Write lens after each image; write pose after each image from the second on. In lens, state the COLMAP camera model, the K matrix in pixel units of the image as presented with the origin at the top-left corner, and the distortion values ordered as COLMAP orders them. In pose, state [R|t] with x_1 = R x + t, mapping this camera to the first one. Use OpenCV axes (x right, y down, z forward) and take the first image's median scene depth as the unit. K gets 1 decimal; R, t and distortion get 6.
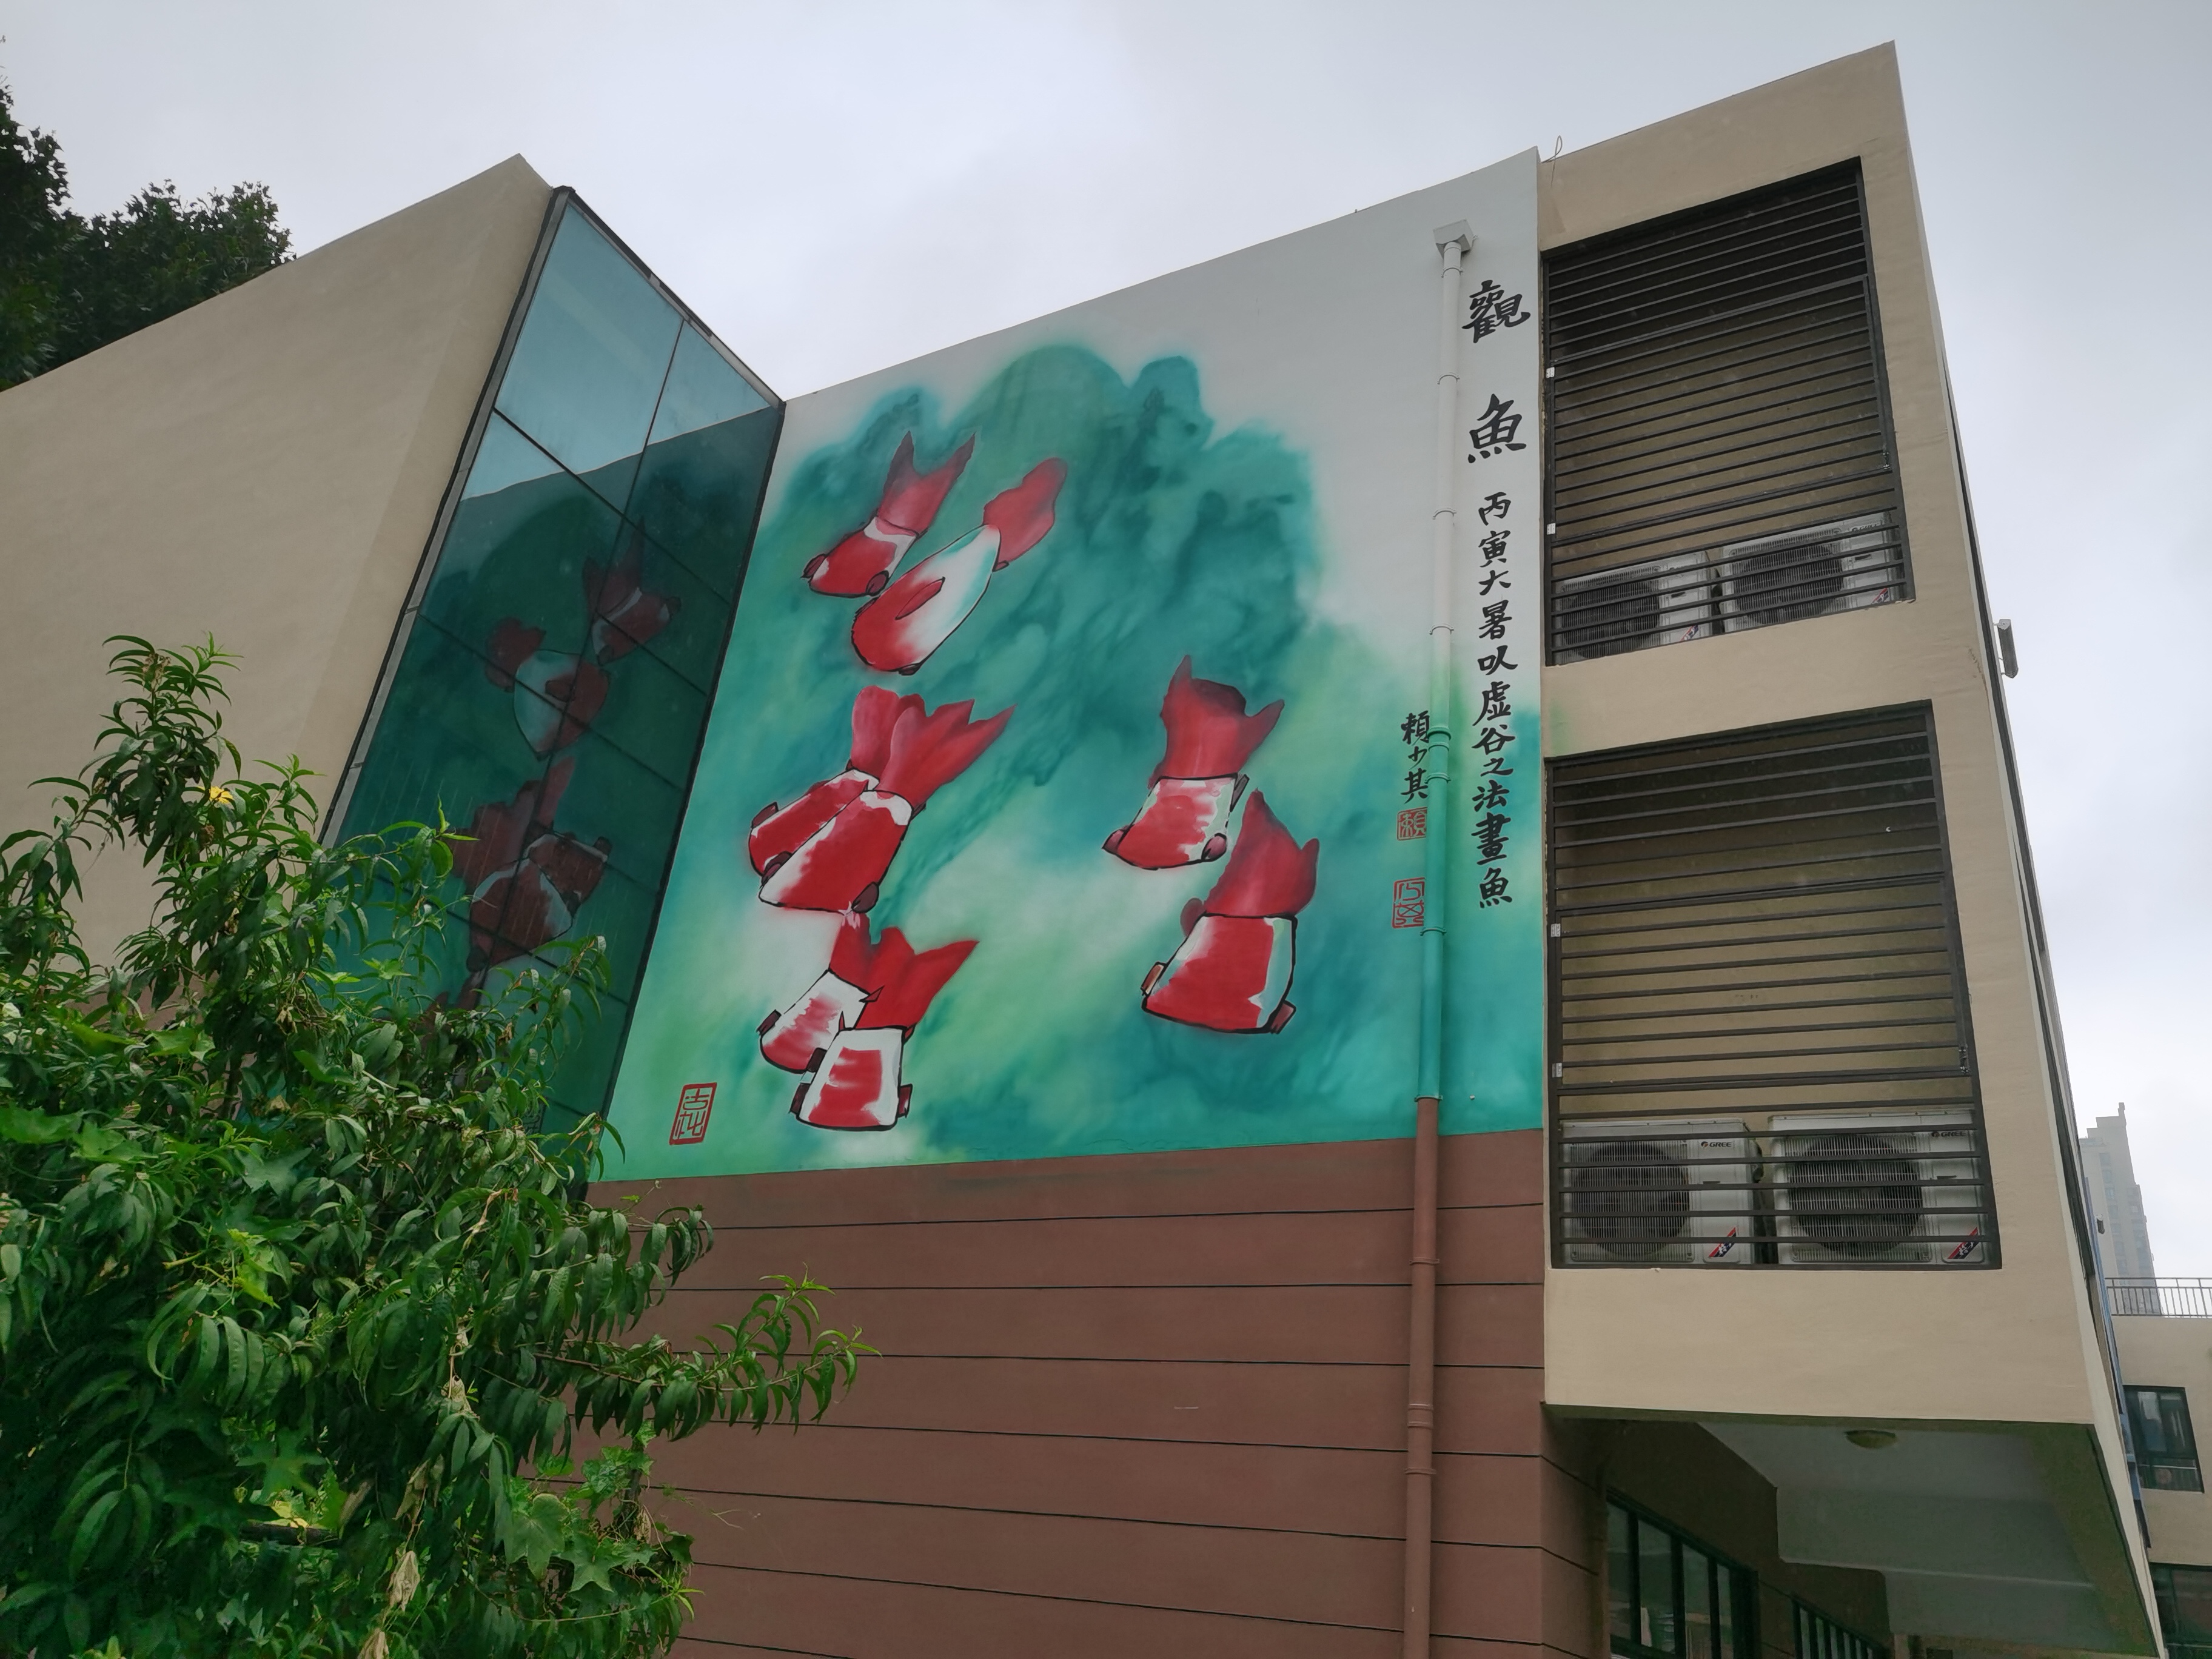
lens RADIAL K [[1667.7, 0, 1106.0], [0, 1667.7, 829.5], [0, 0, 1]] dist [0.031058, -0.016675]
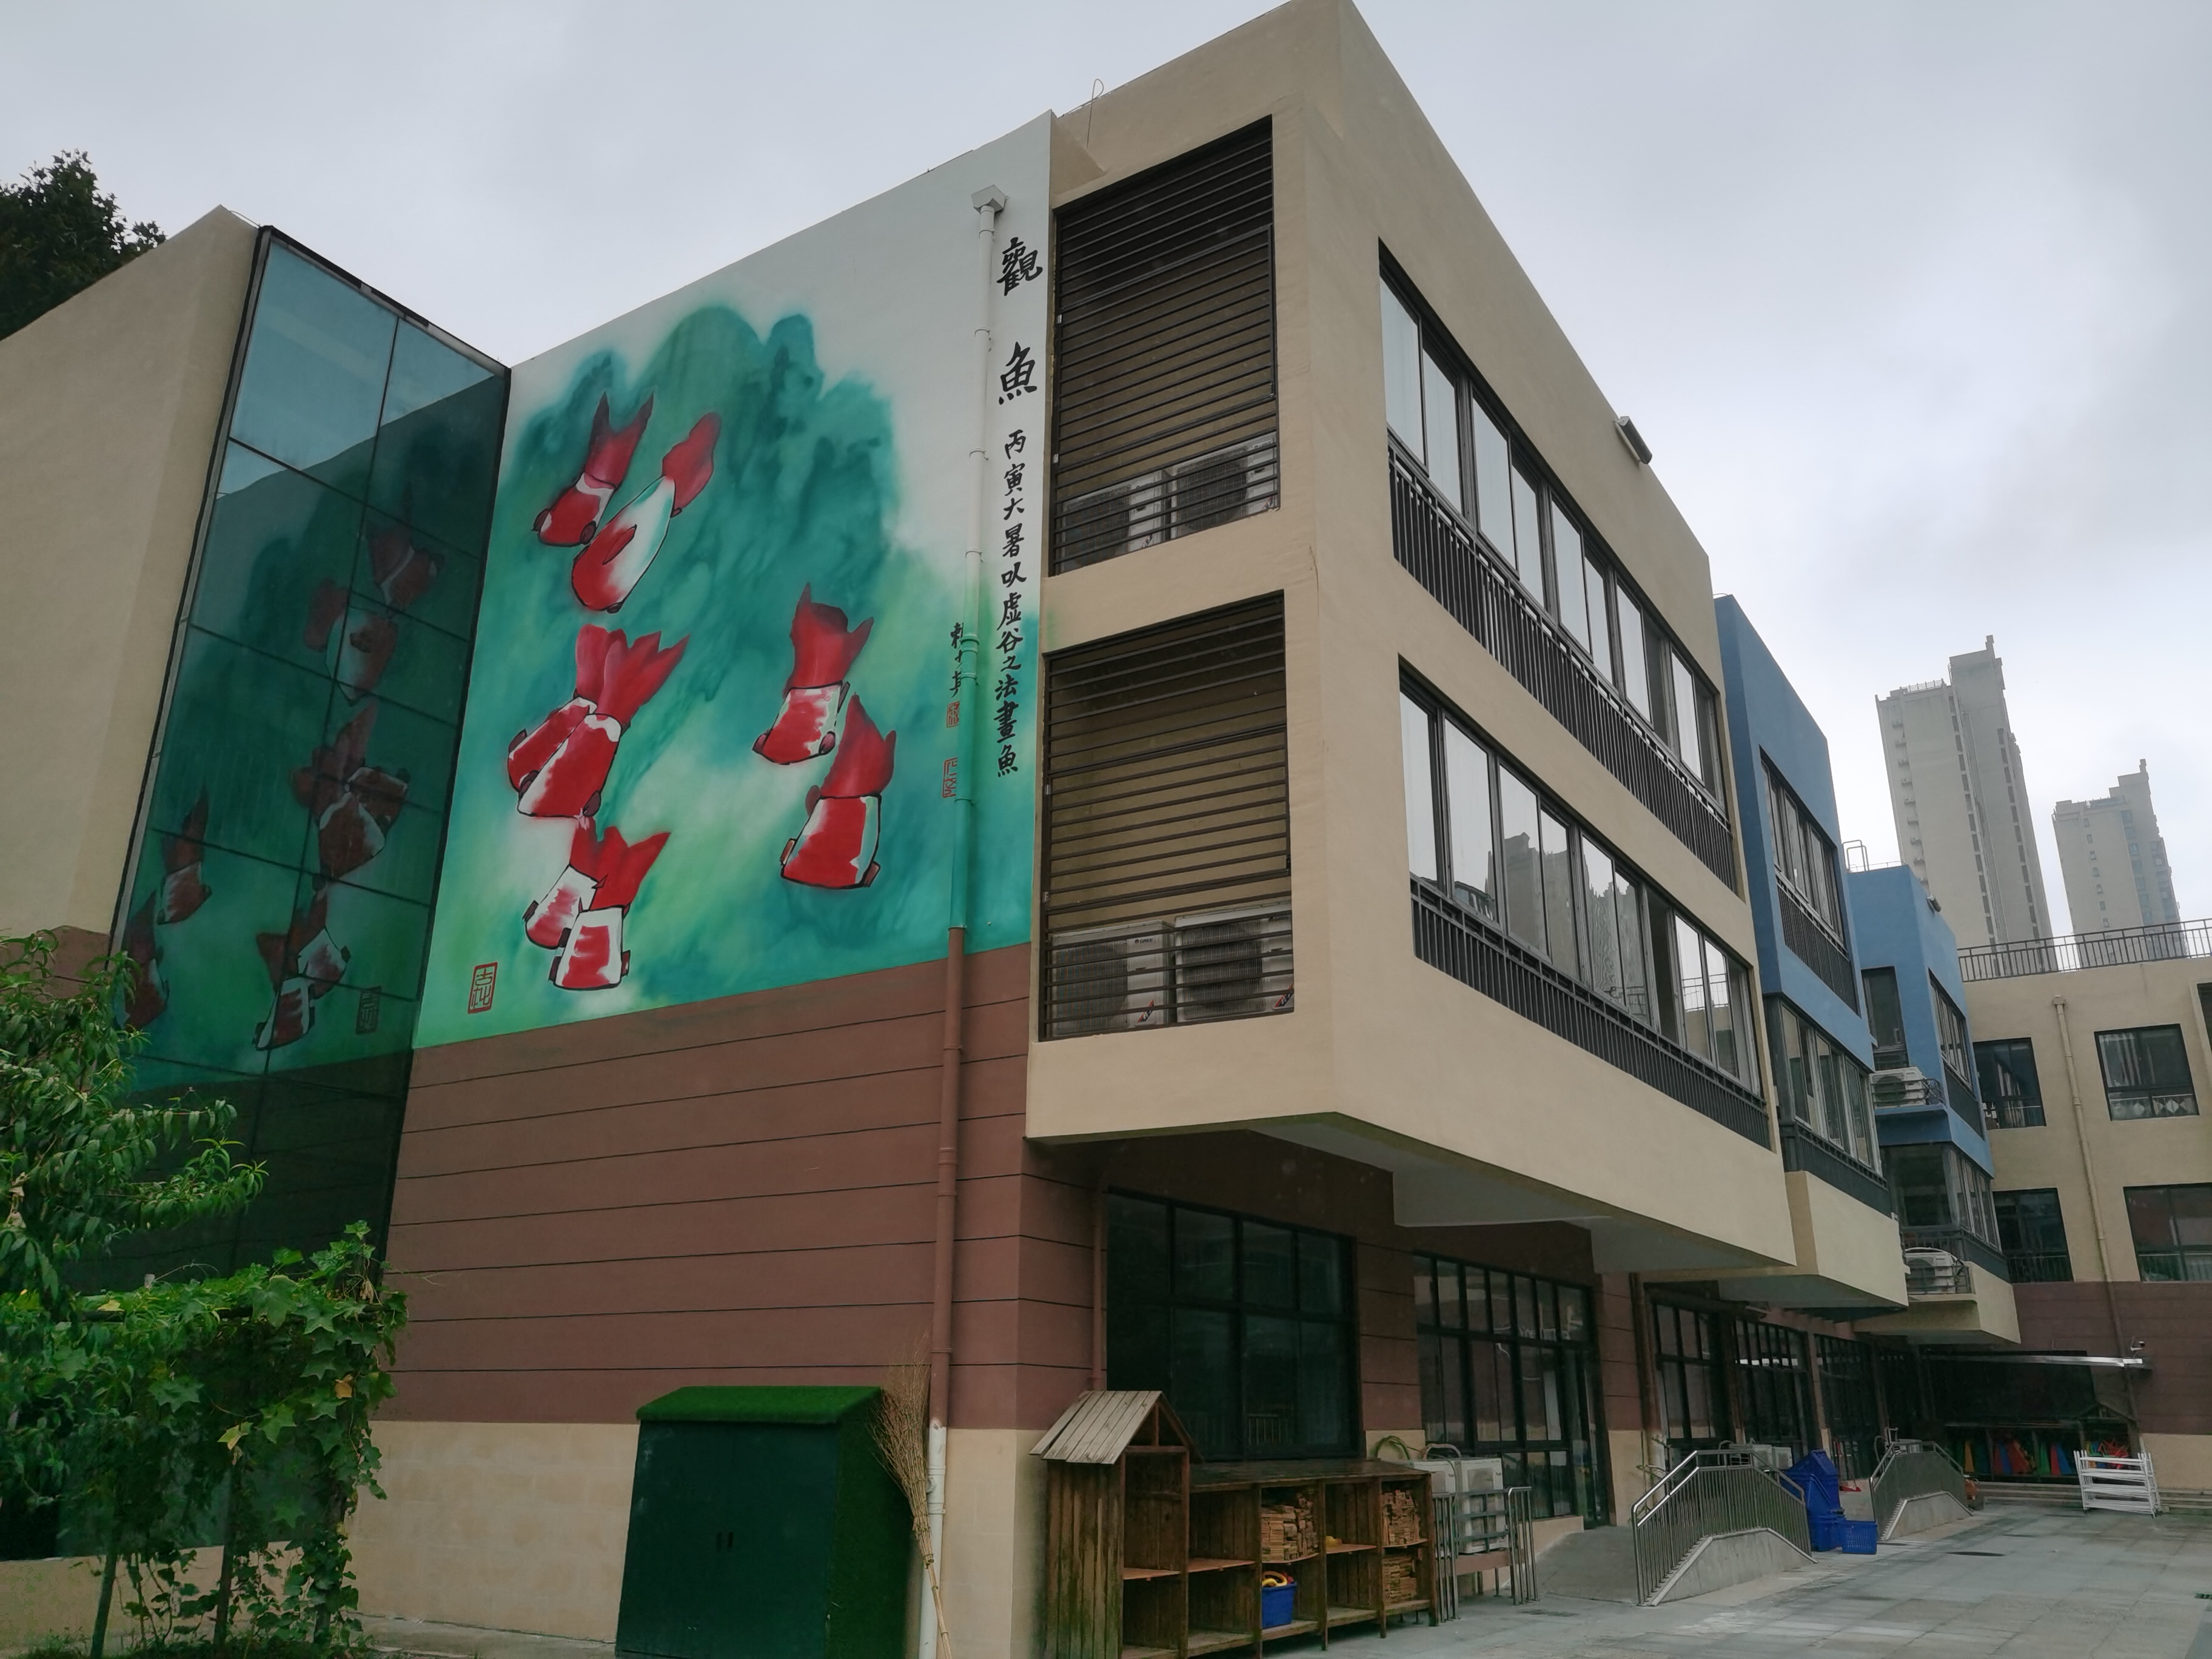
lens RADIAL K [[1667.7, 0, 1106.0], [0, 1667.7, 829.5], [0, 0, 1]] dist [0.031058, -0.016675]
pose [[0.992913, -0.116176, -0.025048, 0.286102], [0.118476, 0.984198, 0.131600, -0.063556], [0.009363, -0.133635, 0.990986, -0.254262]]
